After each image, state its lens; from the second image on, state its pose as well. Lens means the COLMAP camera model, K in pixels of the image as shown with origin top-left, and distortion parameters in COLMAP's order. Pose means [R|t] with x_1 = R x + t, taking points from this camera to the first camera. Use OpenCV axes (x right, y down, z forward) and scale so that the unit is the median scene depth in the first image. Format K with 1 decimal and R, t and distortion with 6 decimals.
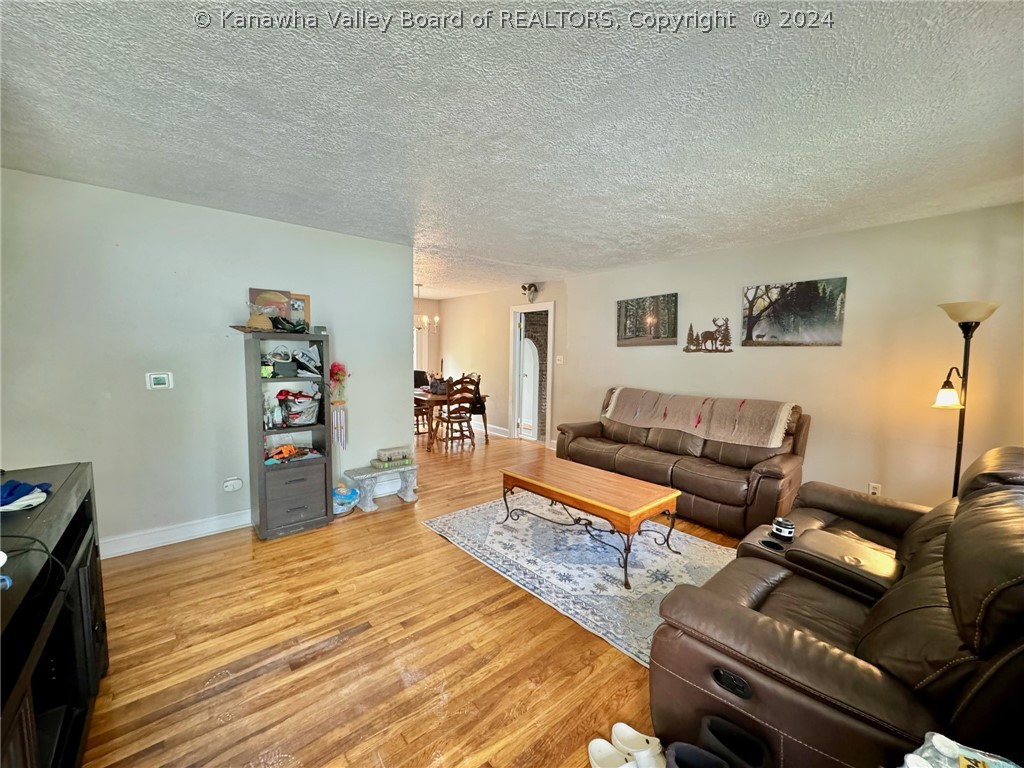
lens RADIAL K [[404.2, 0, 512.9], [0, 404.2, 387.2], [0, 0, 1]] dist [-0.002175, -0.000048]
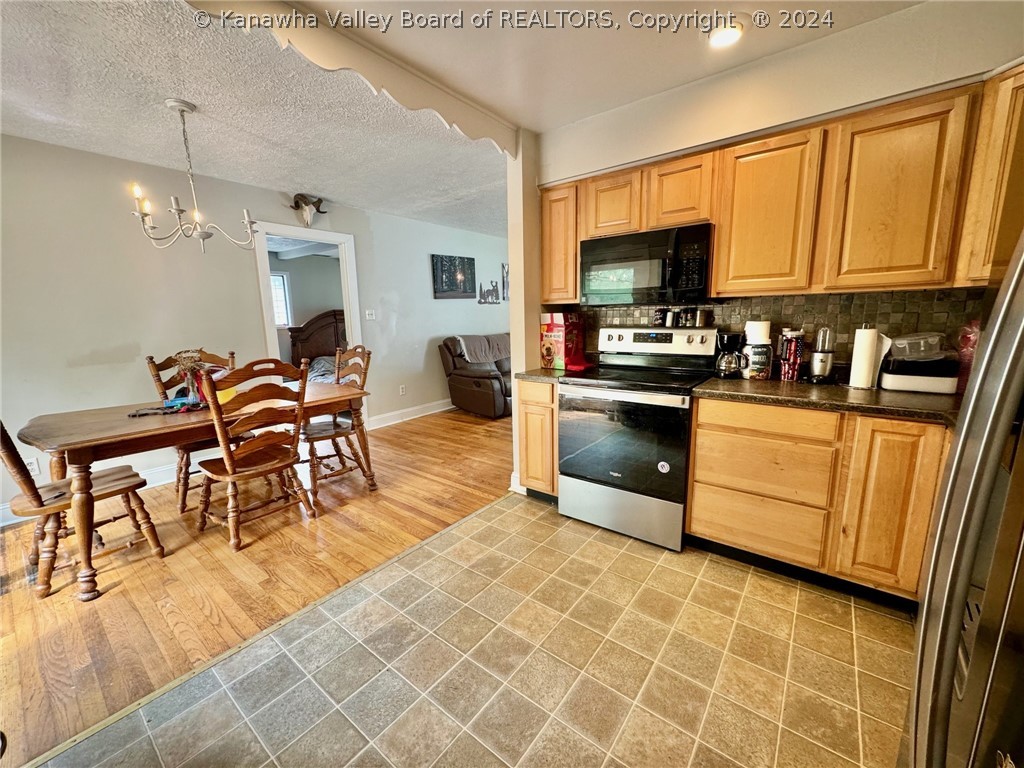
lens RADIAL K [[404.2, 0, 511.9], [0, 404.2, 383.7], [0, 0, 1]] dist [-0.002175, -0.000048]
pose [[-0.200187, -0.180269, 0.963031, -0.899871], [0.105021, 0.973316, 0.204025, -0.087945], [-0.974113, 0.141981, -0.175913, 1.116001]]
